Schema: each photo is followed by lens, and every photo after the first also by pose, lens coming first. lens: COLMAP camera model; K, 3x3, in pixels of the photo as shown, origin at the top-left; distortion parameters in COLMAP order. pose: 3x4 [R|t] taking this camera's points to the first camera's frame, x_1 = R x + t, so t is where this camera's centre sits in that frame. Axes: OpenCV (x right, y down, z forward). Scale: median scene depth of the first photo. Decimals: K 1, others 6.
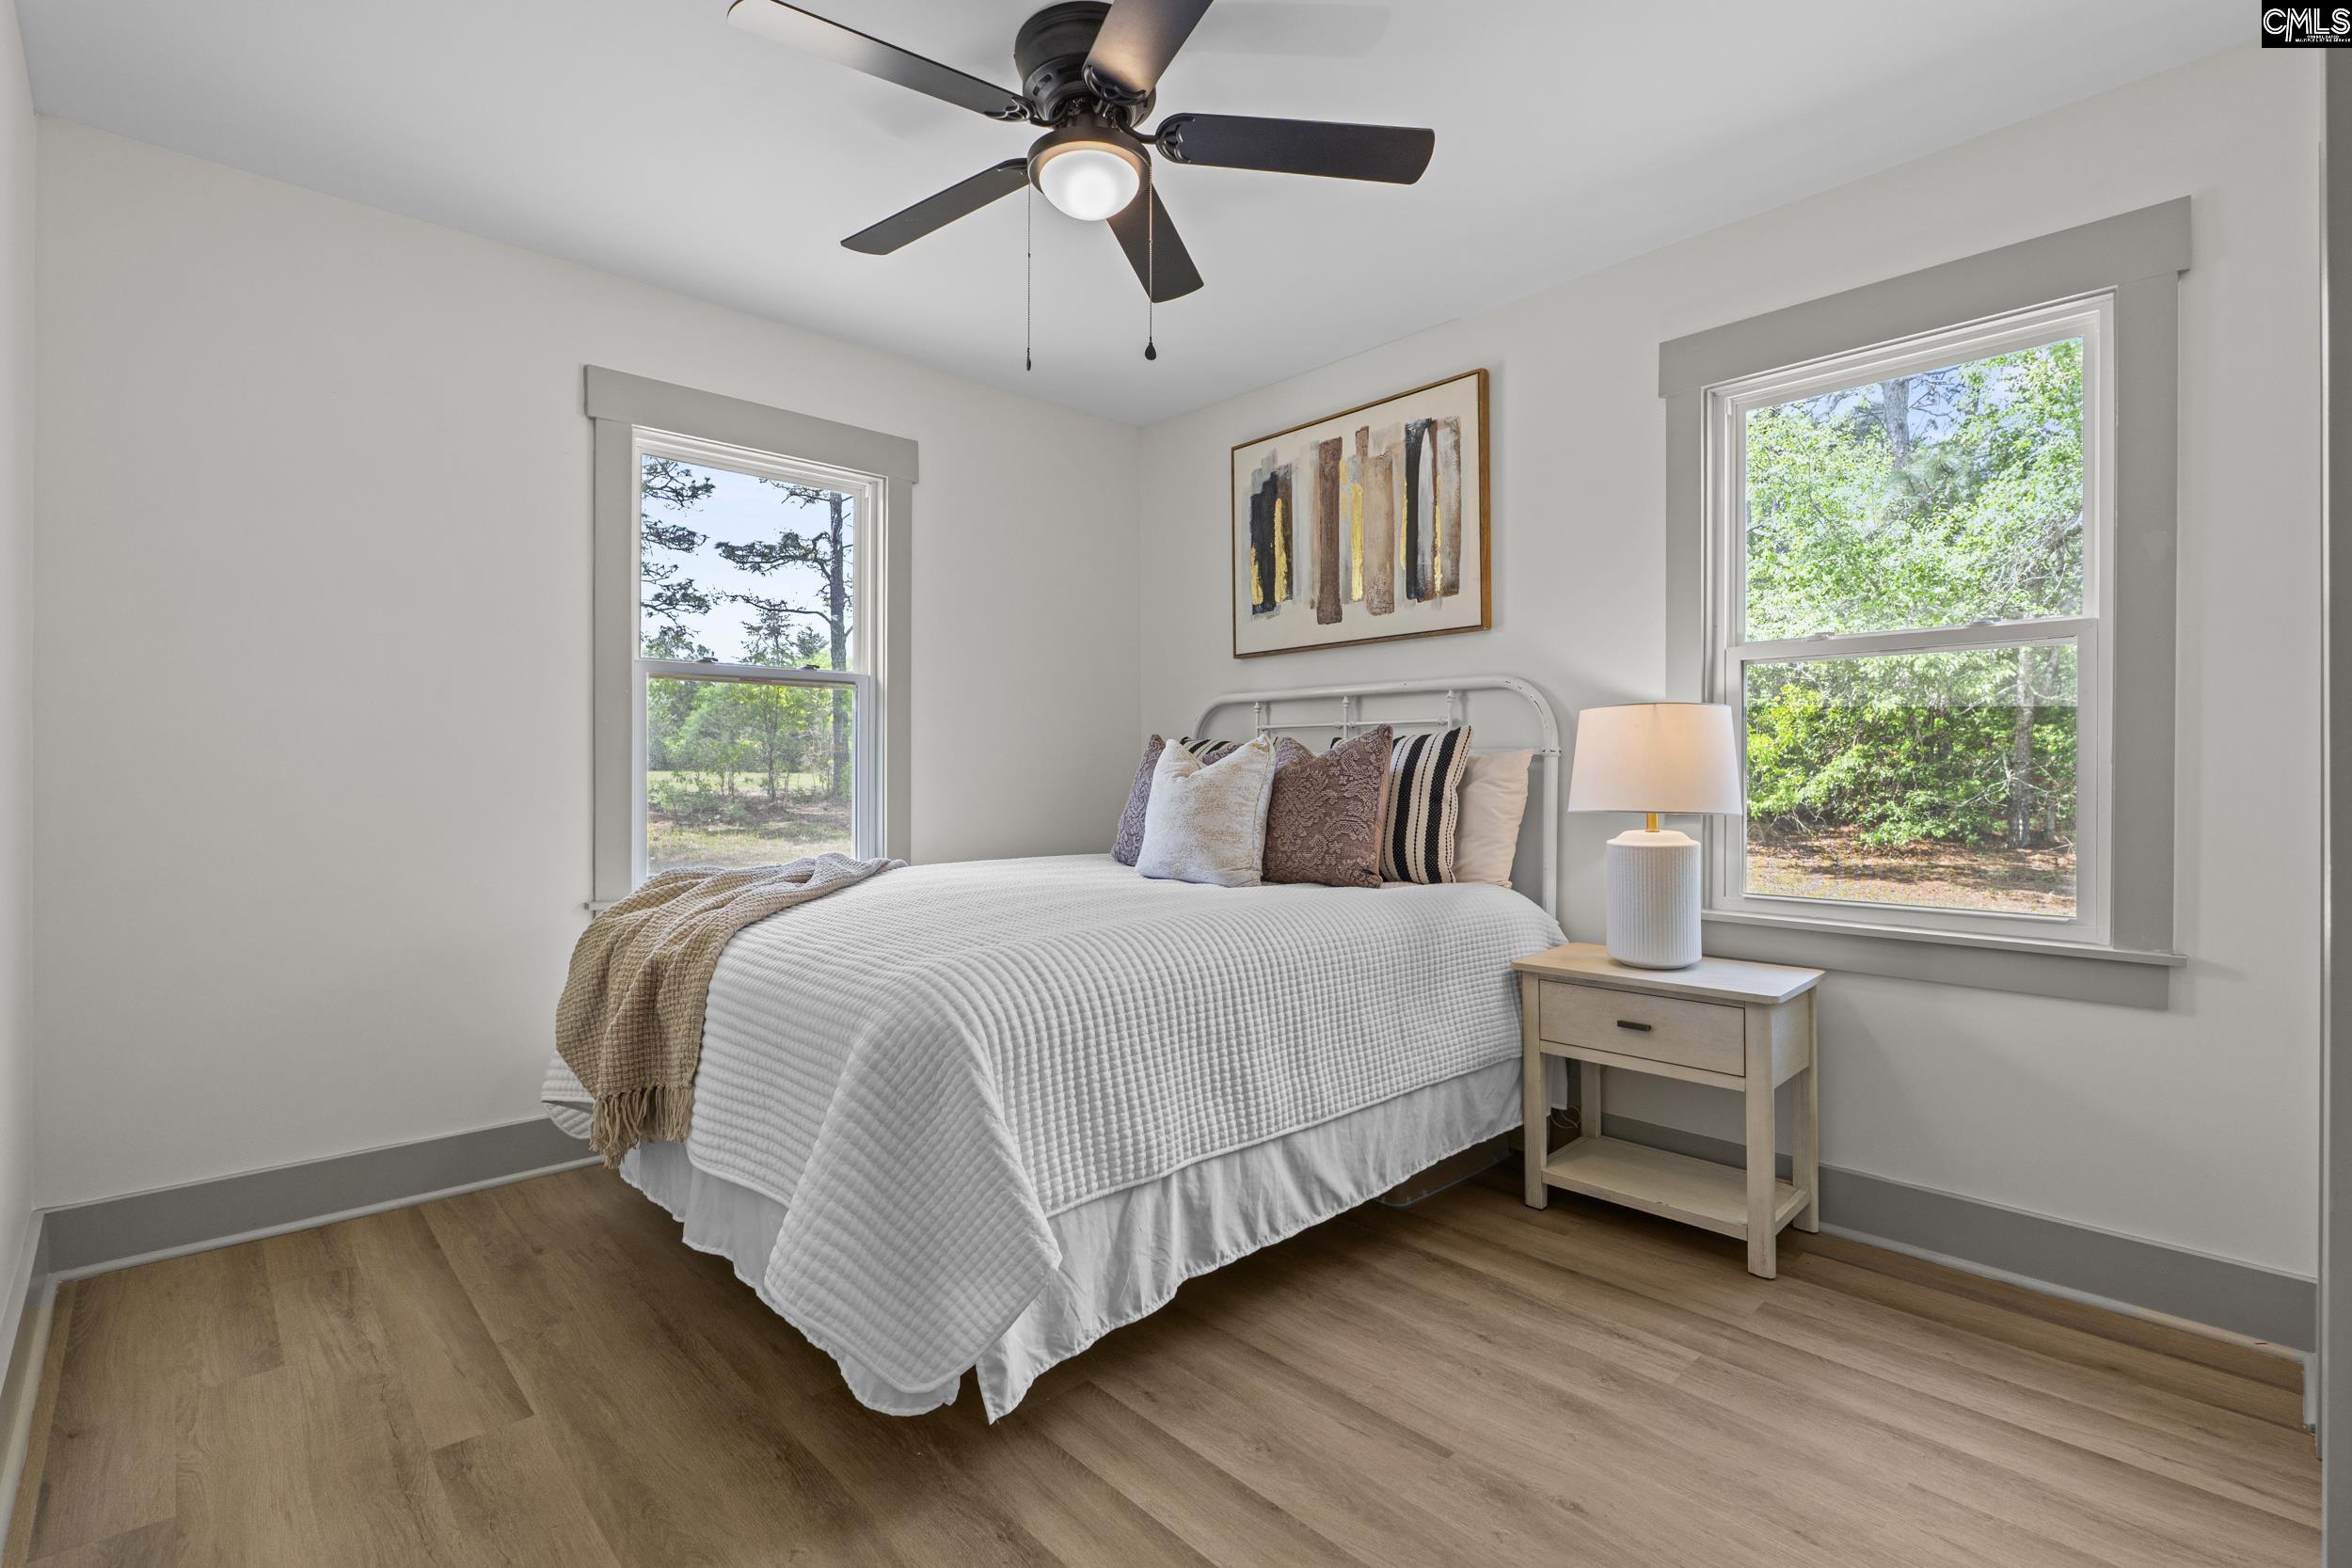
lens RADIAL K [[1077.7, 0, 1175.6], [0, 1077.7, 779.7], [0, 0, 1]] dist [-0.010608, 0.001076]
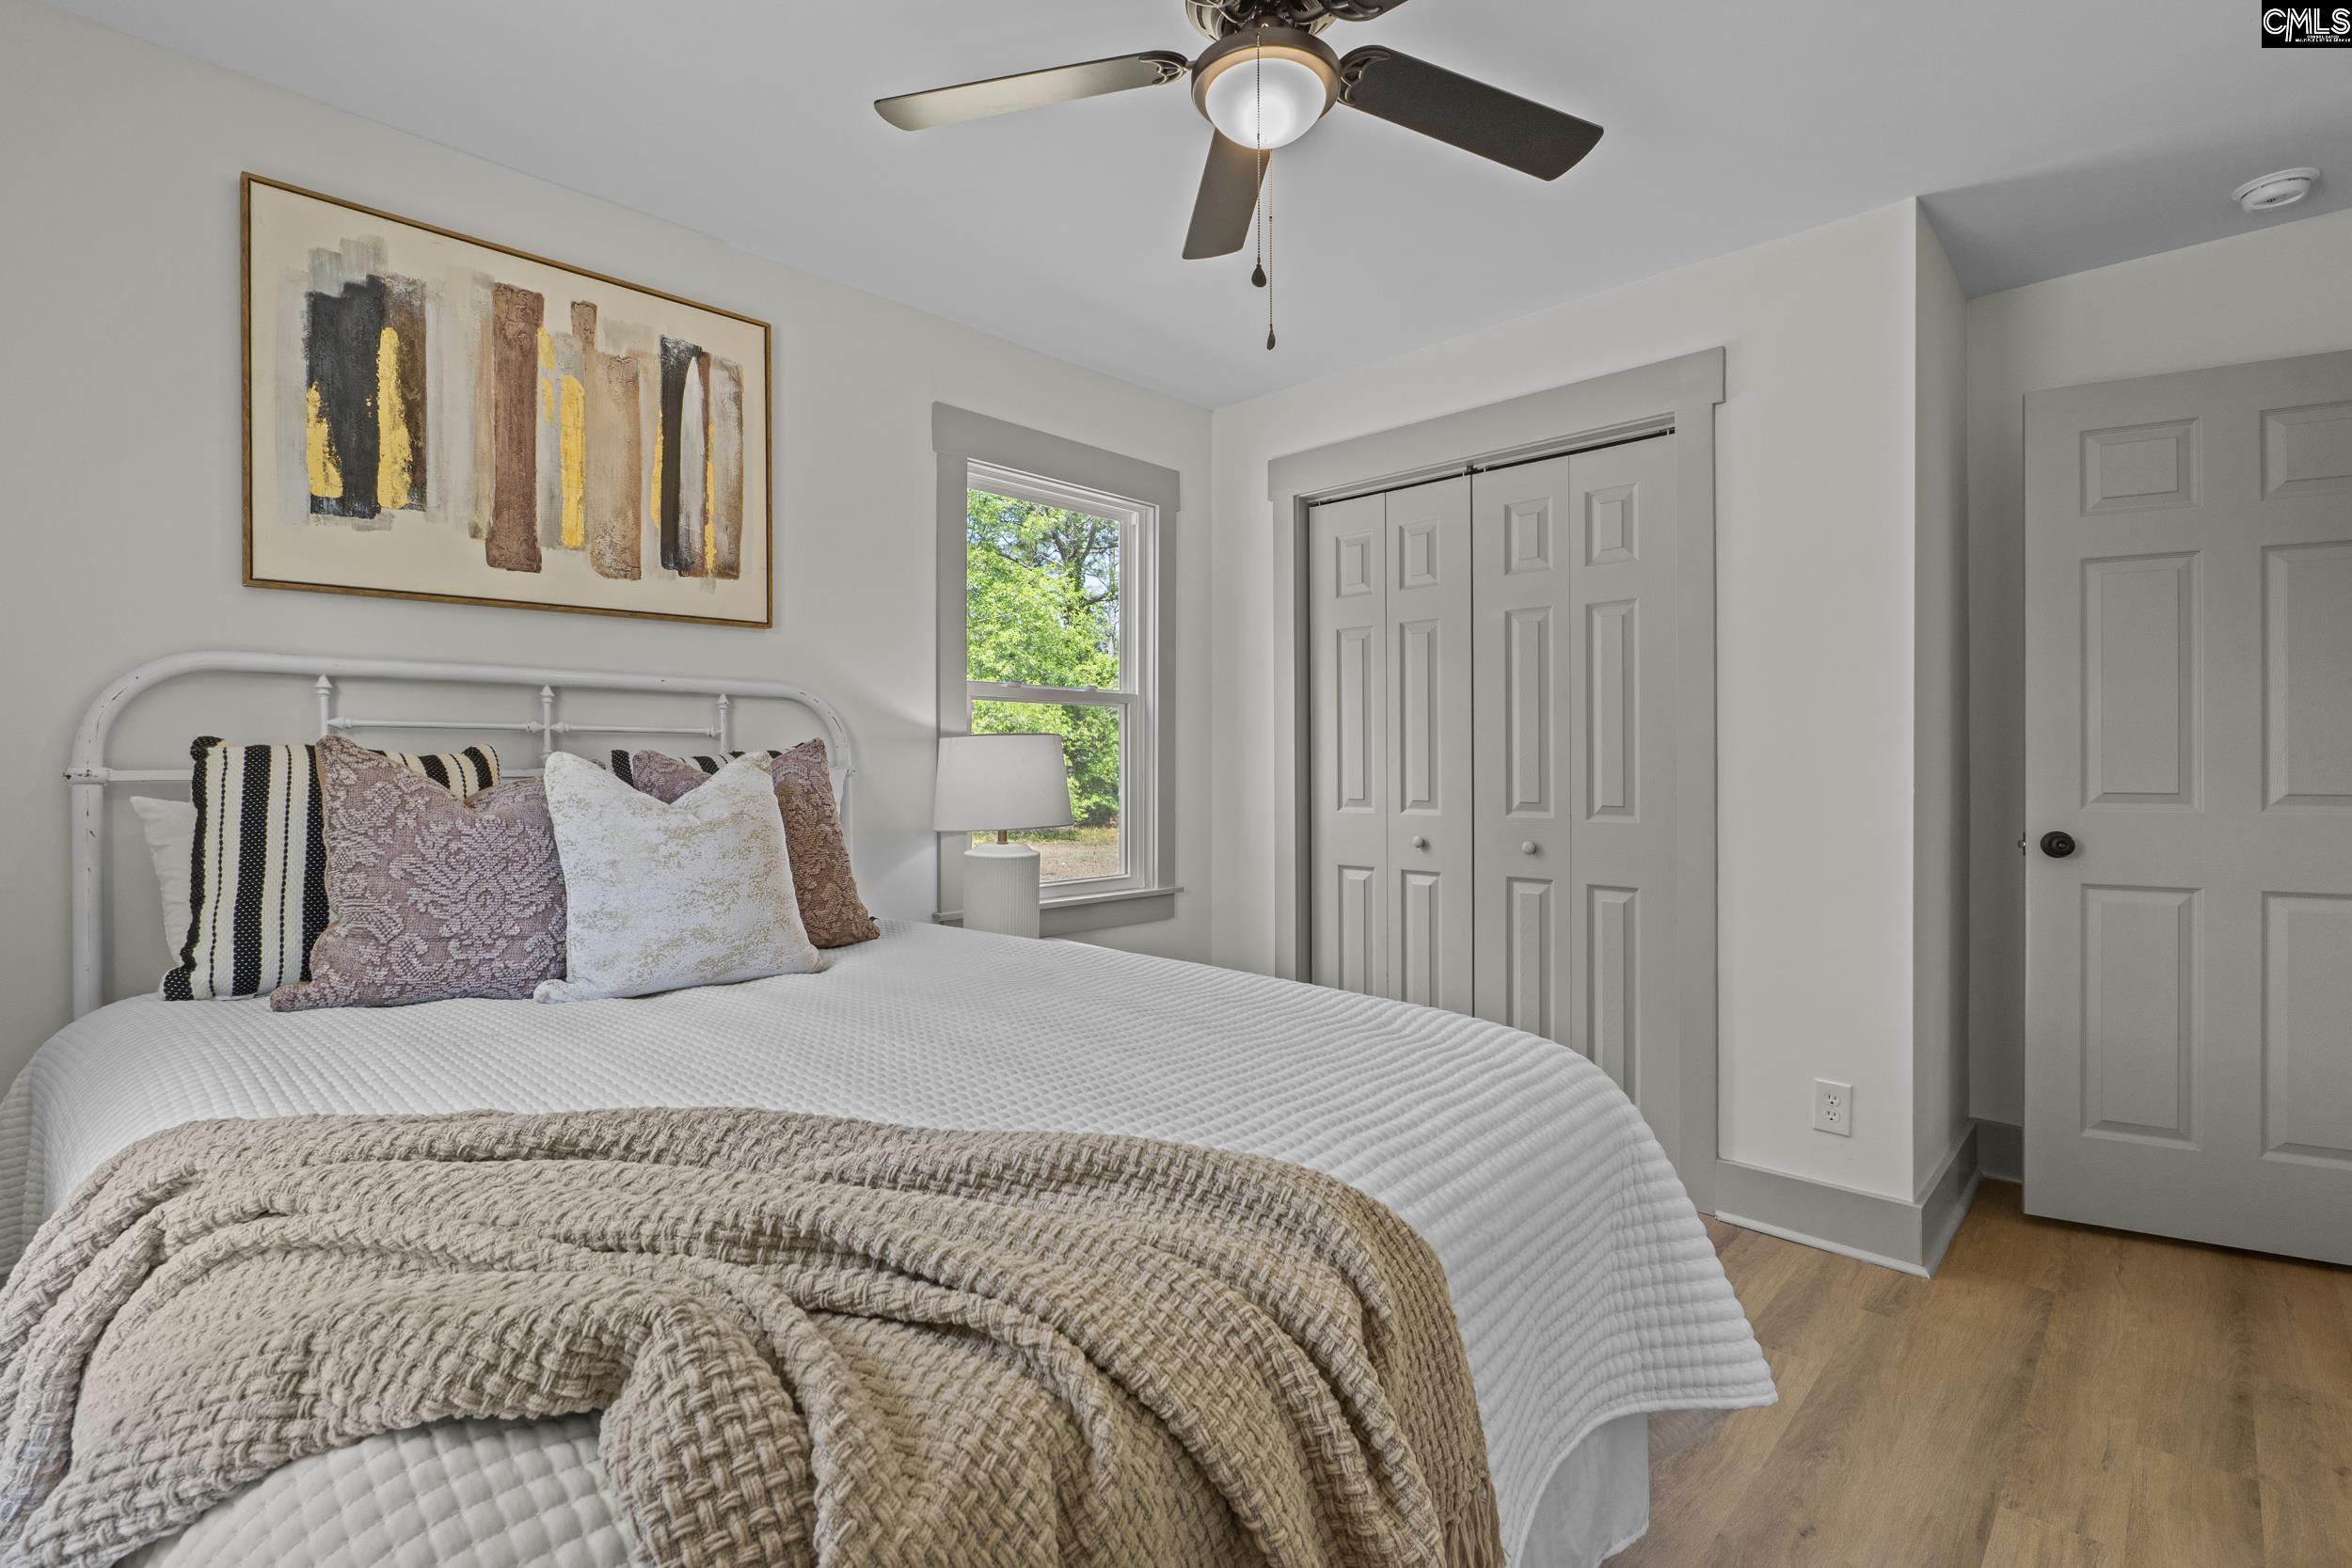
lens RADIAL K [[1077.7, 0, 1175.2], [0, 1077.7, 767.4], [0, 0, 1]] dist [-0.010608, 0.001076]
pose [[-0.054379, -0.002718, 0.998517, -0.541532], [0.008760, 0.999957, 0.003199, -0.026302], [-0.998482, 0.008921, -0.054352, 0.665780]]
